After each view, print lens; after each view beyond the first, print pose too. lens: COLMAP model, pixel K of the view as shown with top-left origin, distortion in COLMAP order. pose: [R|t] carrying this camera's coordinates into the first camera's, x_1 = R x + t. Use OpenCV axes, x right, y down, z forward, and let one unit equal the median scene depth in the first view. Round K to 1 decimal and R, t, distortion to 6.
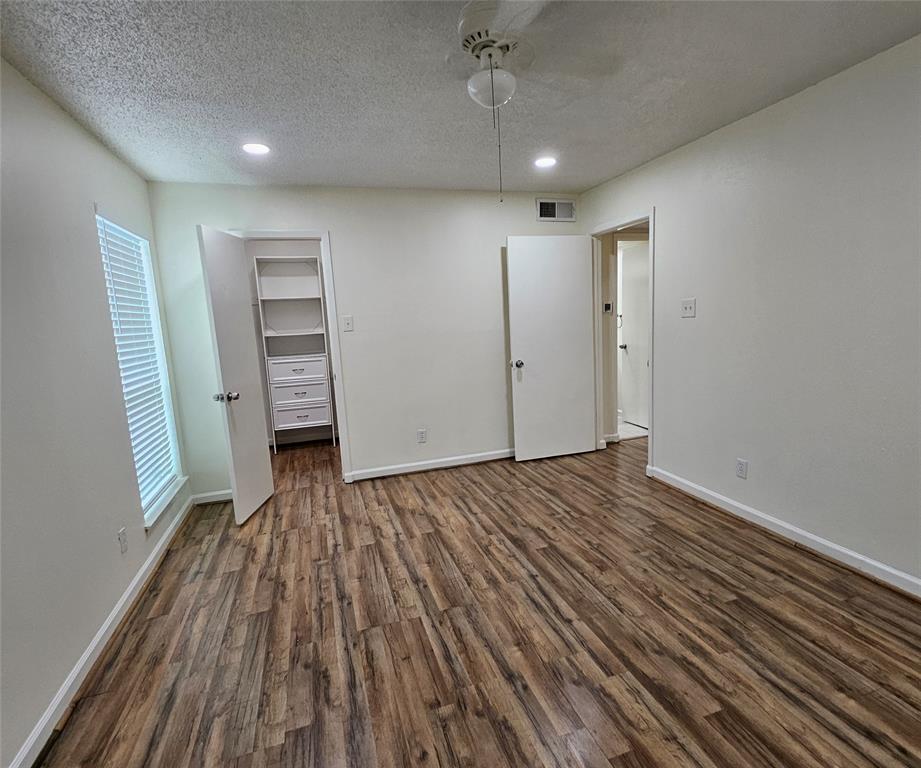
lens RADIAL K [[478.1, 0, 469.6], [0, 478.1, 379.5], [0, 0, 1]] dist [0.013123, -0.000041]
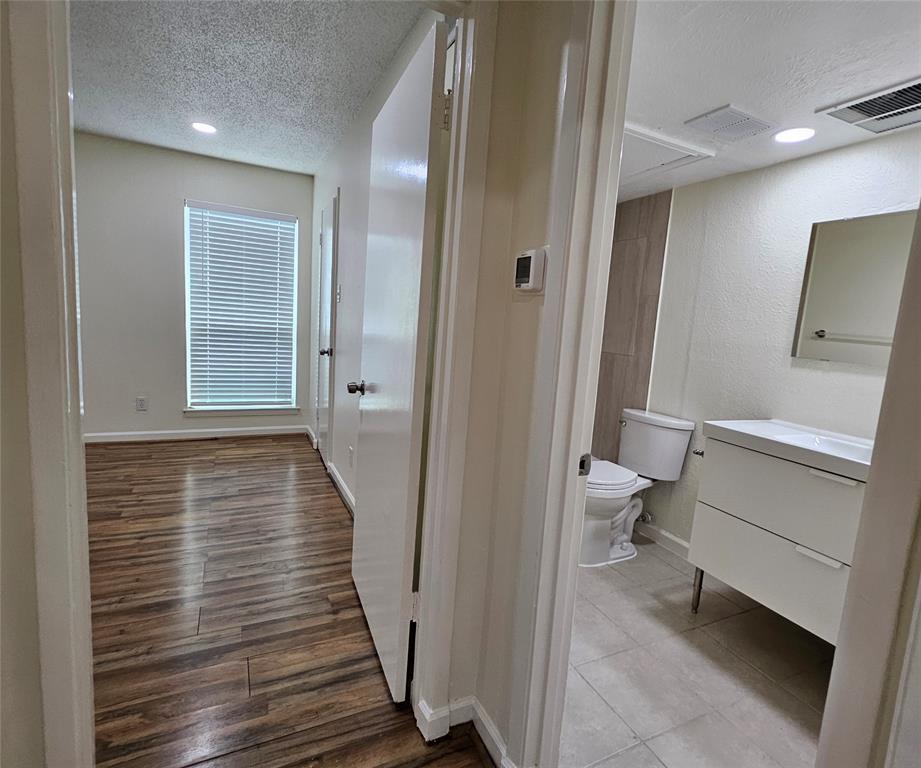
lens RADIAL K [[478.1, 0, 469.6], [0, 478.1, 379.5], [0, 0, 1]] dist [0.013123, -0.000041]
pose [[0.138517, 0.188965, -0.972165, 0.985236], [-0.211793, 0.964571, 0.157312, -0.235320], [0.967449, 0.184107, 0.173631, 1.705235]]
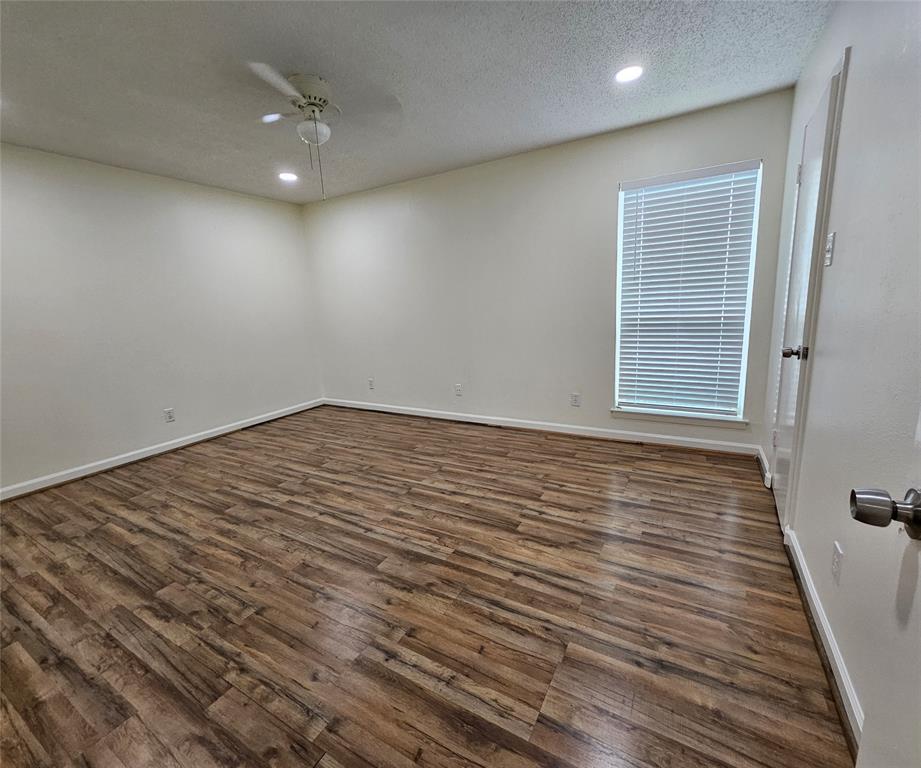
lens RADIAL K [[399.8, 0, 468.0], [0, 399.8, 381.6], [0, 0, 1]] dist [0.001440, -0.000005]
pose [[-0.736848, 0.214074, -0.641270, 0.455556], [-0.007105, 0.946038, 0.323978, -0.182559], [0.676021, 0.243279, -0.695565, 1.643002]]
